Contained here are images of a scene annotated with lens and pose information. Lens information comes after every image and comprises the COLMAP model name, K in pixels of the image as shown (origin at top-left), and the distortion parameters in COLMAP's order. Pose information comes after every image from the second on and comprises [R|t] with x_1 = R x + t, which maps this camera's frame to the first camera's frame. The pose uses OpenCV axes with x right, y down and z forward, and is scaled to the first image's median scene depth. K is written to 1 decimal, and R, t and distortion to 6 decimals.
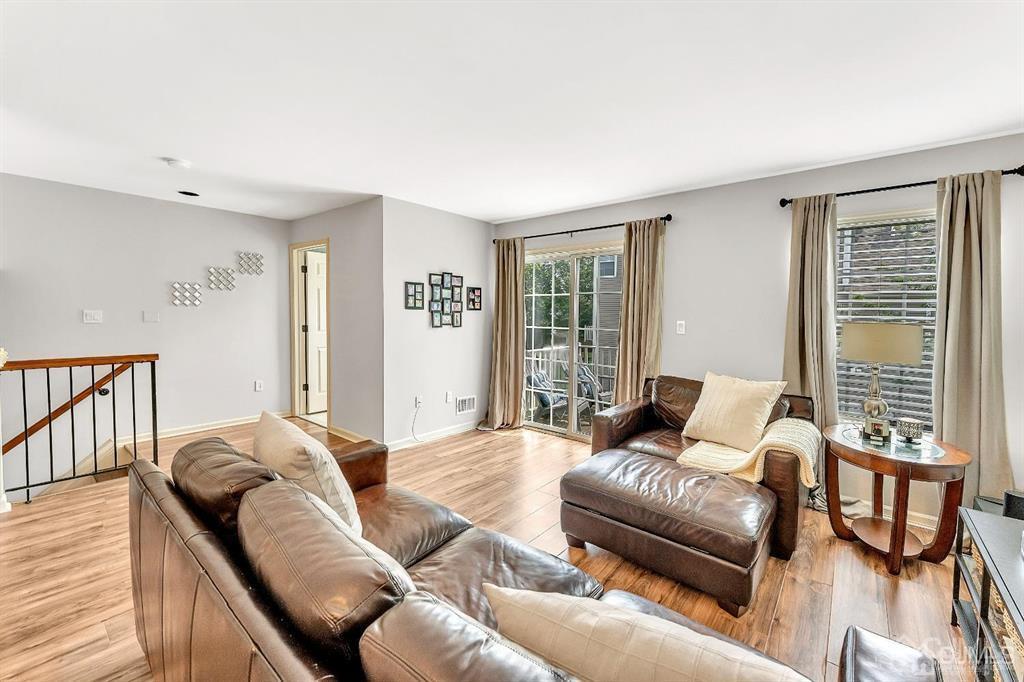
lens RADIAL K [[416.4, 0, 512.0], [0, 416.4, 341.0], [0, 0, 1]] dist [-0.001791, -0.000234]
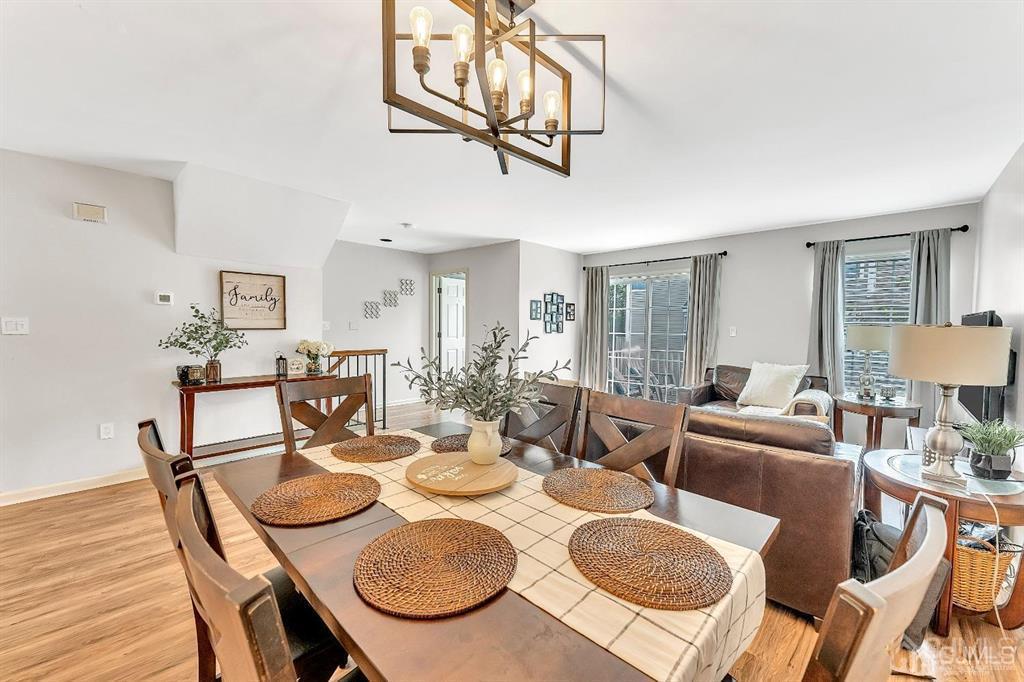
lens RADIAL K [[397.0, 0, 527.3], [0, 397.0, 358.3], [0, 0, 1]] dist [-0.000902, -0.000103]
pose [[0.999128, -0.001485, -0.041731, -0.208885], [0.002149, 0.999872, 0.015856, 0.031756], [0.041702, -0.015932, 0.999003, -0.331709]]
